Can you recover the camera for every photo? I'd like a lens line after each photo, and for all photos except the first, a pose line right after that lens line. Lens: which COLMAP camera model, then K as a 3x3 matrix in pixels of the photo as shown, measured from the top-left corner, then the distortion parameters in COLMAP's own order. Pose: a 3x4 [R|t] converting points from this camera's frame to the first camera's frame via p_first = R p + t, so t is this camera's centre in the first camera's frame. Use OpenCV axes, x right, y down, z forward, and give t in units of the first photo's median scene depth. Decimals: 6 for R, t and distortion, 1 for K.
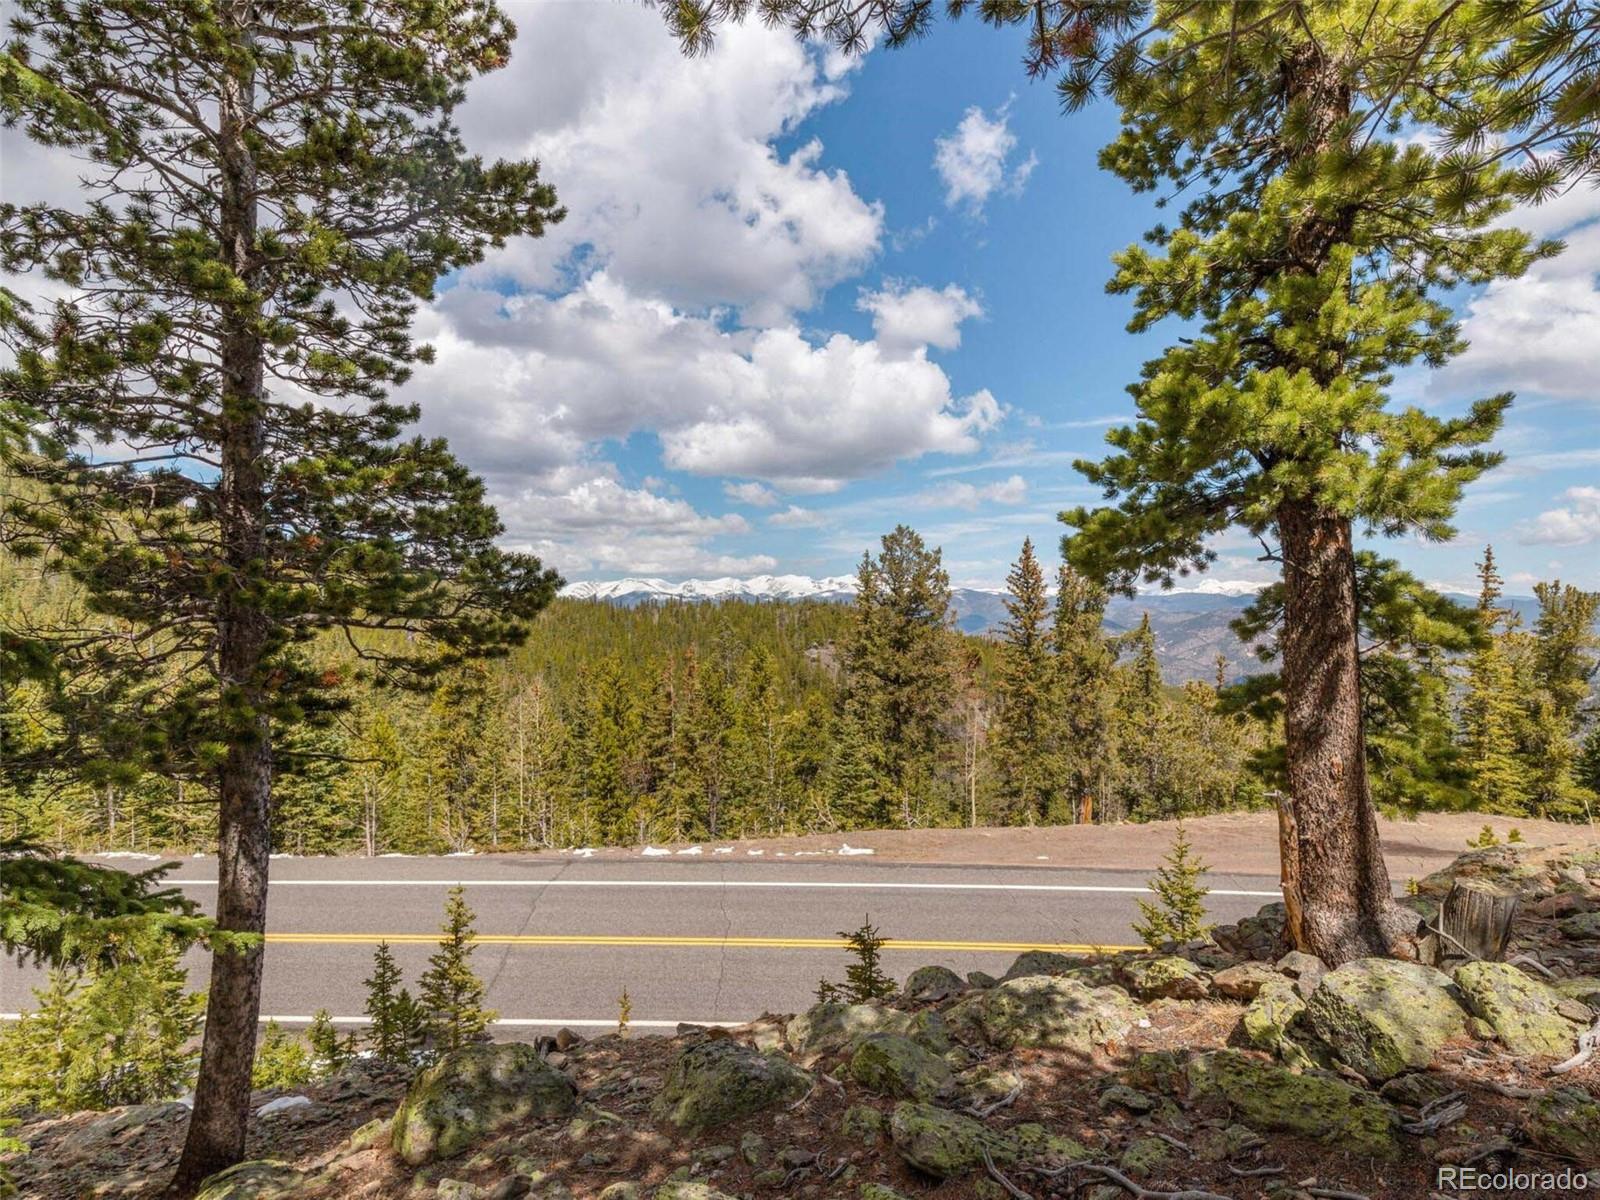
lens RADIAL K [[821.1, 0, 794.2], [0, 821.1, 600.7], [0, 0, 1]] dist [0.004632, 0.000910]
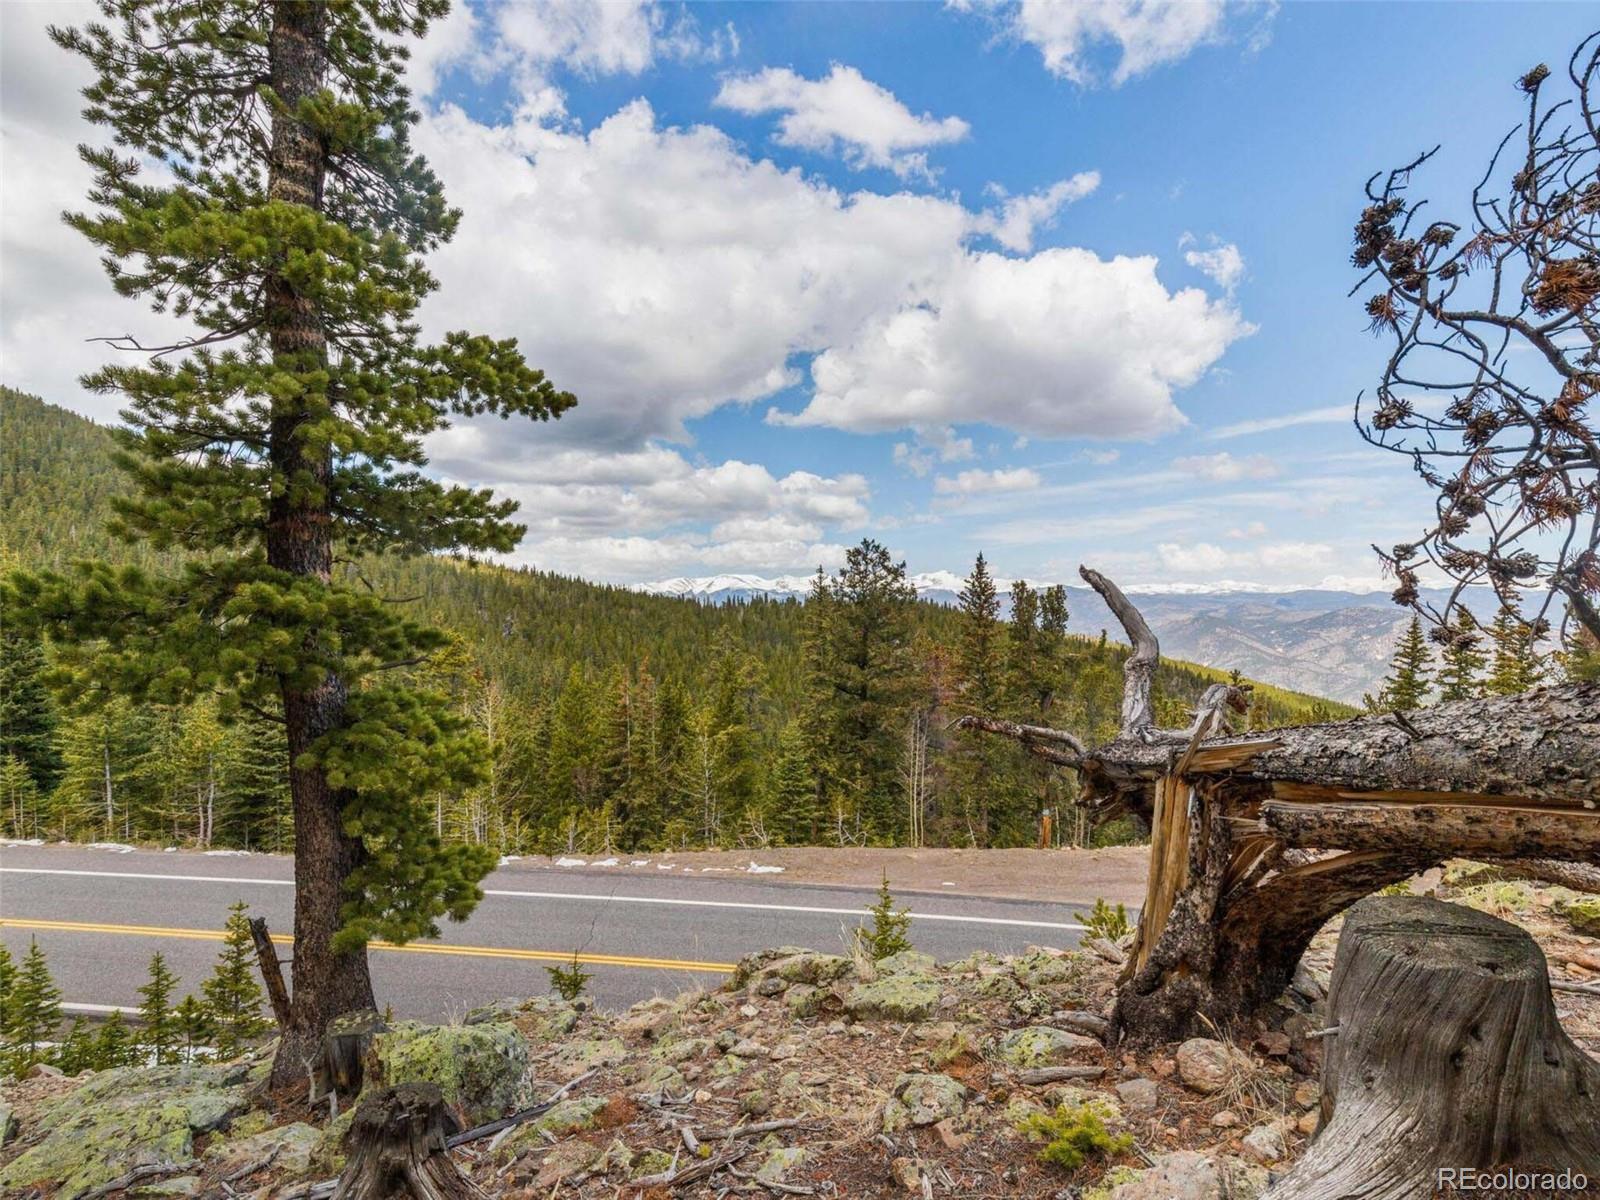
lens RADIAL K [[821.1, 0, 794.2], [0, 821.1, 600.7], [0, 0, 1]] dist [0.004632, 0.000910]
pose [[0.994535, 0.005911, -0.104231, 0.188681], [-0.005677, 0.999981, 0.002540, -0.024521], [0.104244, -0.001934, 0.994550, 0.000754]]
